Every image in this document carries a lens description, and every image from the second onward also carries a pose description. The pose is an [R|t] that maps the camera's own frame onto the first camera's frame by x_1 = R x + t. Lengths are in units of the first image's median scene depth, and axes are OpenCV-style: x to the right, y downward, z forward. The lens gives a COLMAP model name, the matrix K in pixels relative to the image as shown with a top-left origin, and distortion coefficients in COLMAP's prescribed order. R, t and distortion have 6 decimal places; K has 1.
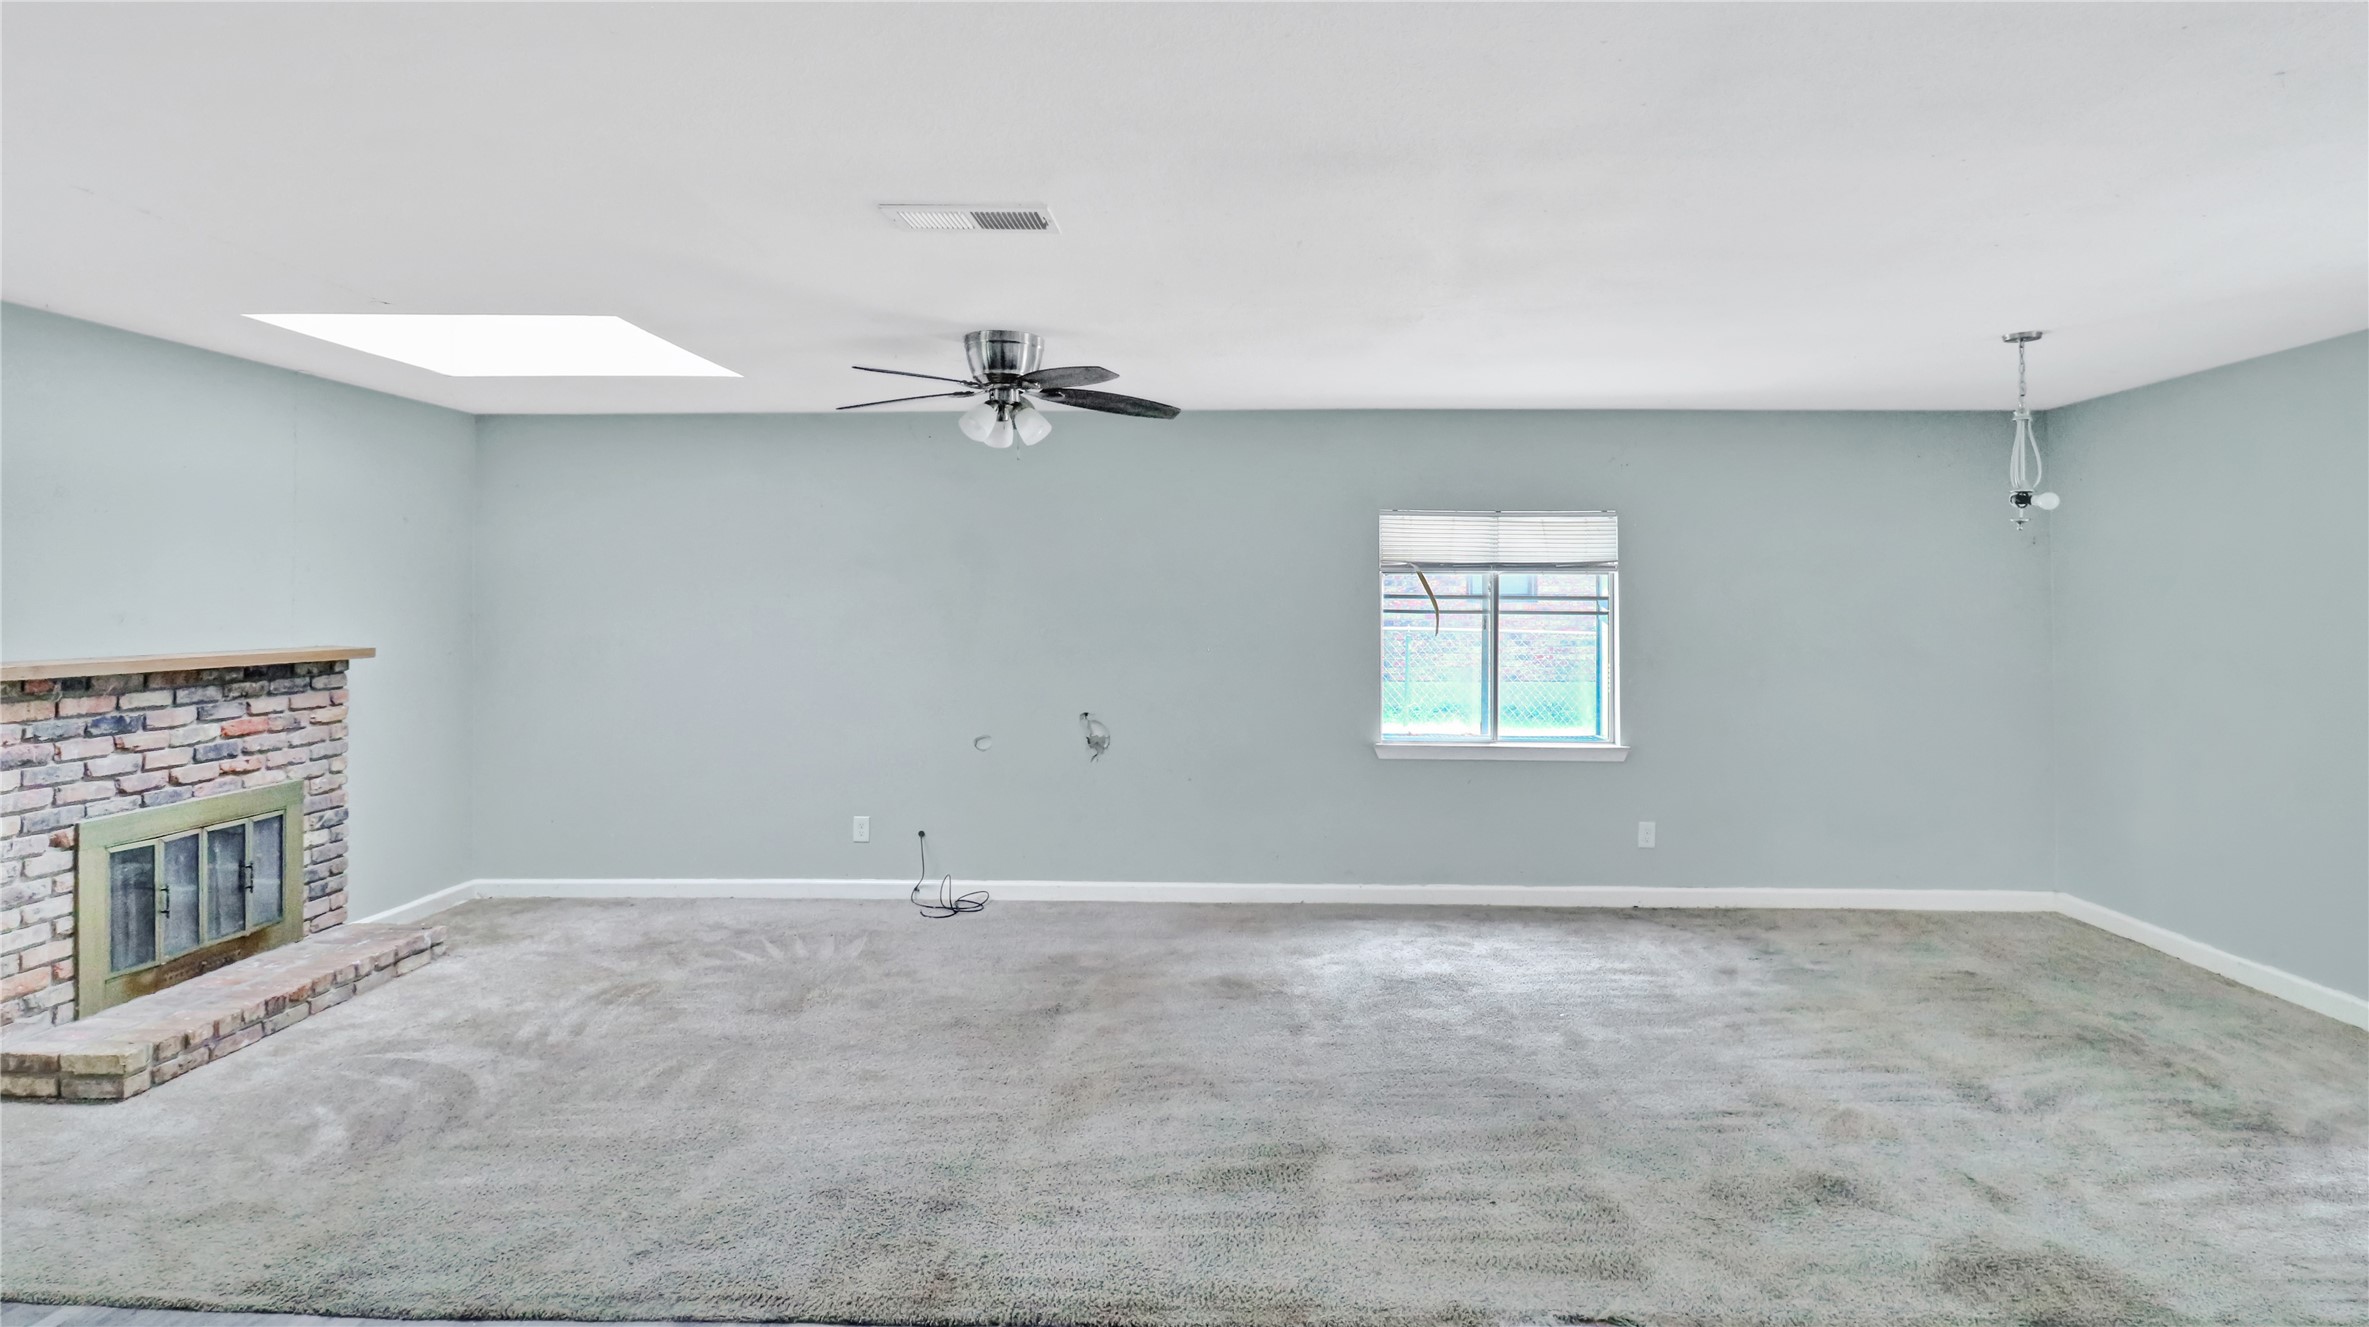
lens RADIAL K [[1251.4, 0, 1193.8], [0, 1251.4, 613.0], [0, 0, 1]] dist [-0.002340, -0.000845]
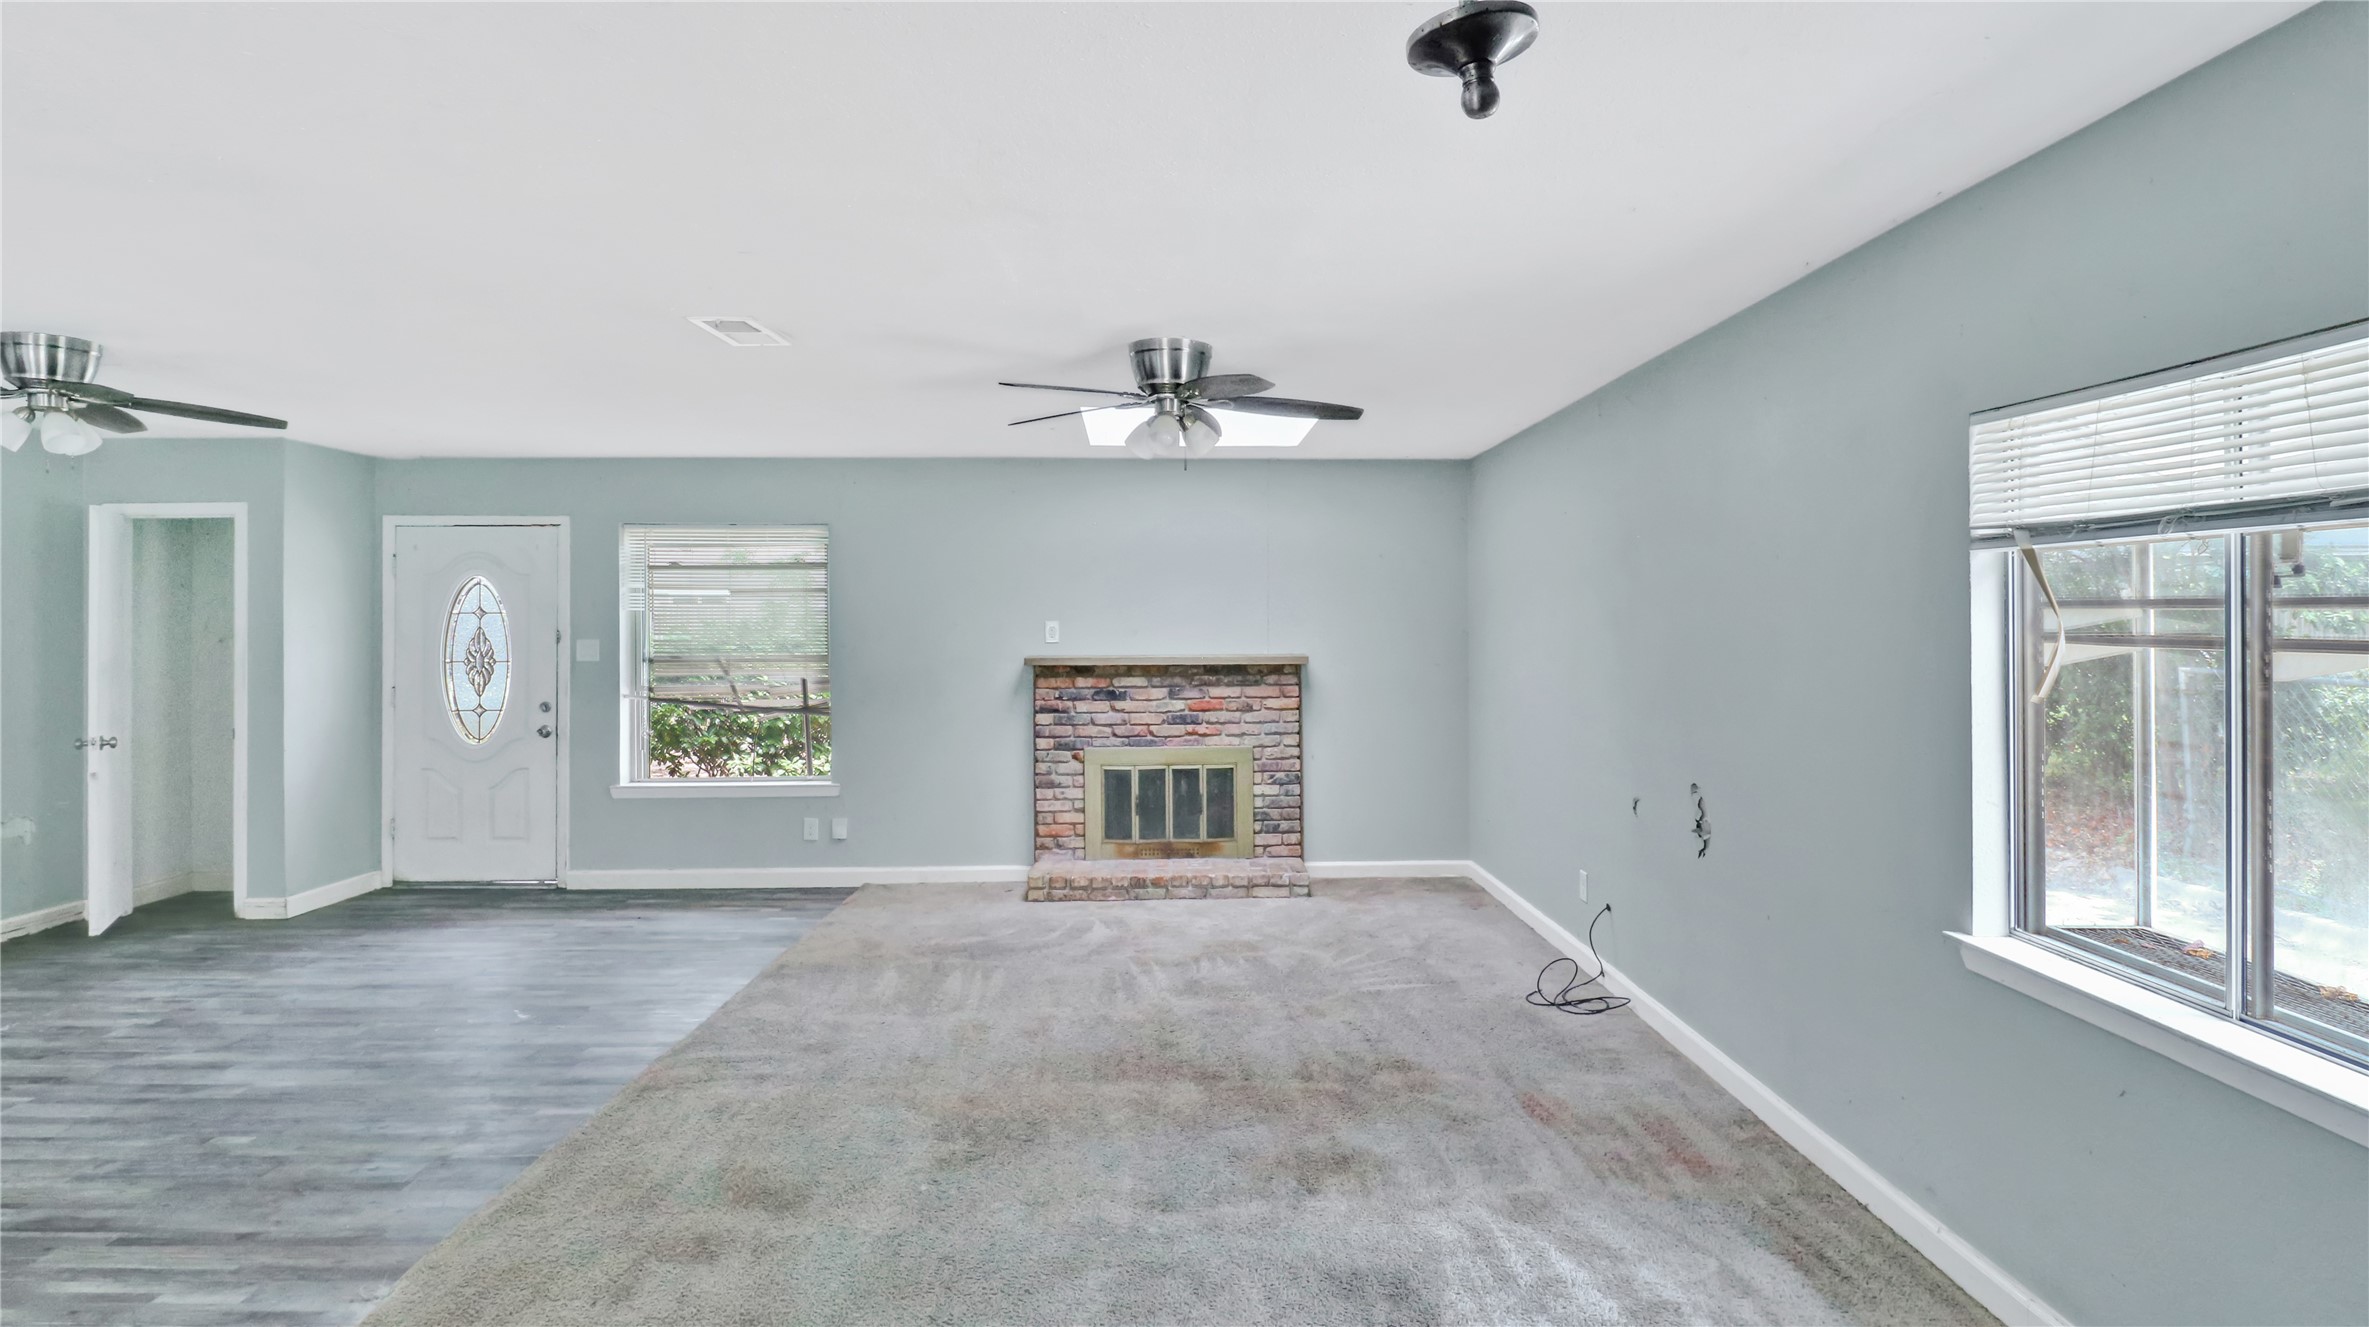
lens RADIAL K [[1251.4, 0, 1193.8], [0, 1251.4, 613.0], [0, 0, 1]] dist [-0.002340, -0.000845]
pose [[0.054057, -0.008113, -0.998505, 0.793216], [-0.002613, 0.999962, -0.008266, -0.008338], [0.998534, 0.003056, 0.054034, 0.945143]]
